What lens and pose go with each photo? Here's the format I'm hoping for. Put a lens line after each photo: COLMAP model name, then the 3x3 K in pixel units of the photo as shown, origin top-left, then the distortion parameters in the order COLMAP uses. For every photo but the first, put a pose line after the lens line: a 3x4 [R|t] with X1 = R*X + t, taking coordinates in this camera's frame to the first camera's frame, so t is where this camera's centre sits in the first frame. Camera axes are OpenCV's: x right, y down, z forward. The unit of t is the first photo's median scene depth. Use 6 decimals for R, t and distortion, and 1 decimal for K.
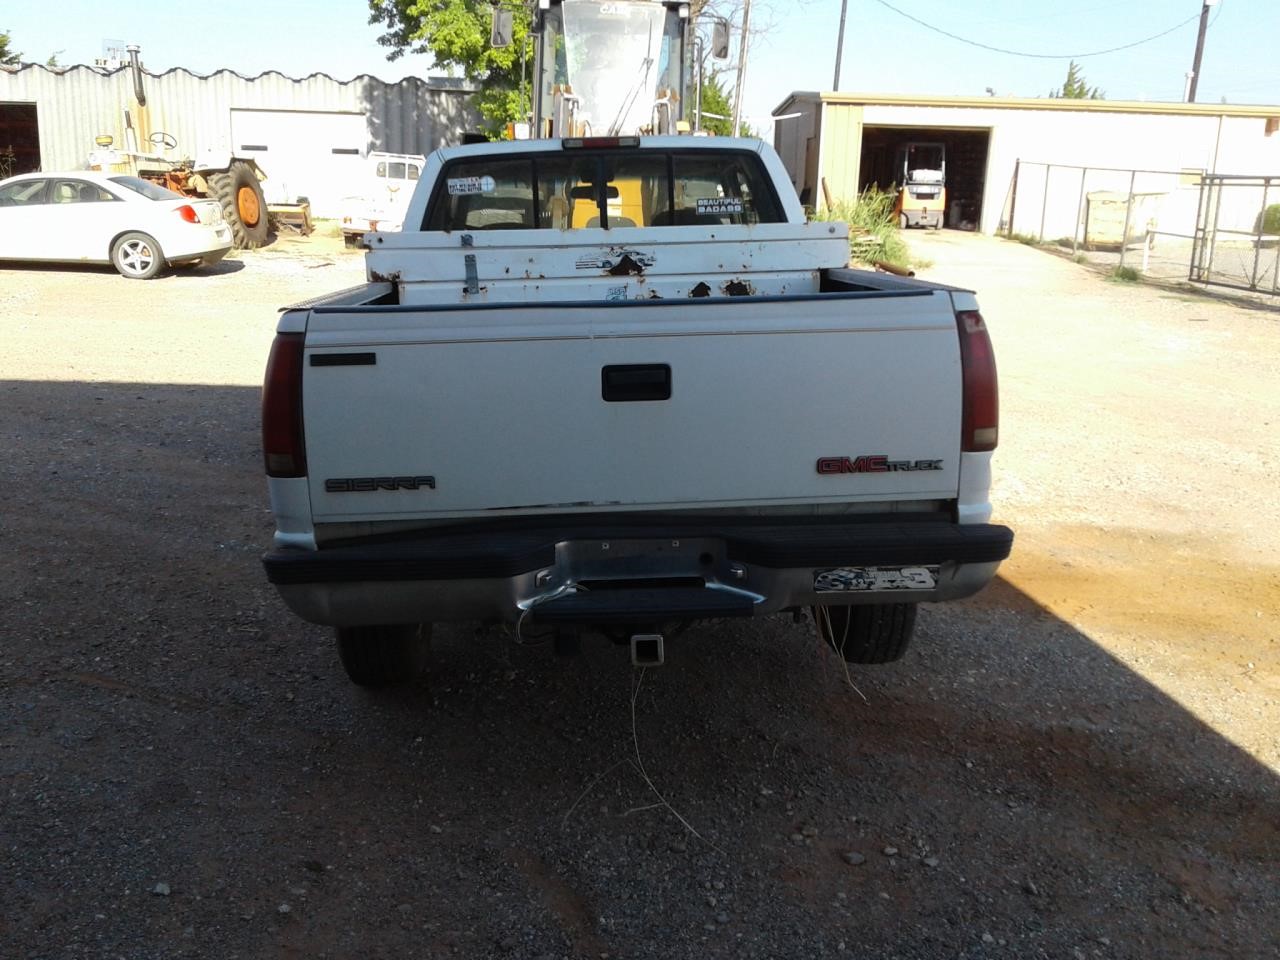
lens RADIAL K [[1223.4, 0, 631.4], [0, 1223.4, 477.1], [0, 0, 1]] dist [0.113793, -0.223678]
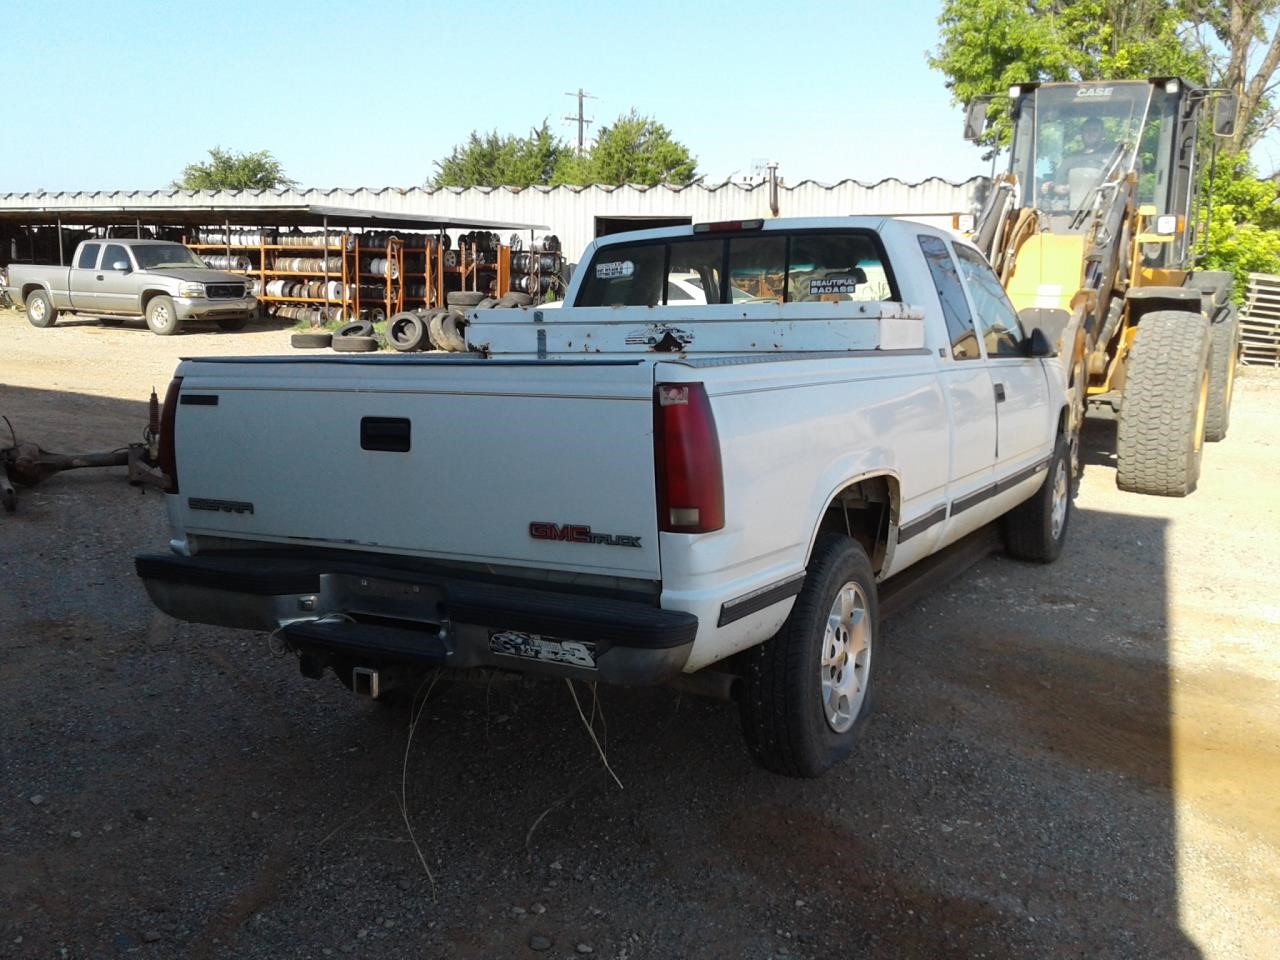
lens RADIAL K [[1223.4, 0, 631.4], [0, 1223.4, 477.1], [0, 0, 1]] dist [0.113793, -0.223678]
pose [[0.838638, 0.079404, -0.538871, 0.648530], [-0.122567, 0.991455, -0.044657, -0.014549], [0.530720, 0.103499, 0.841204, 0.169517]]
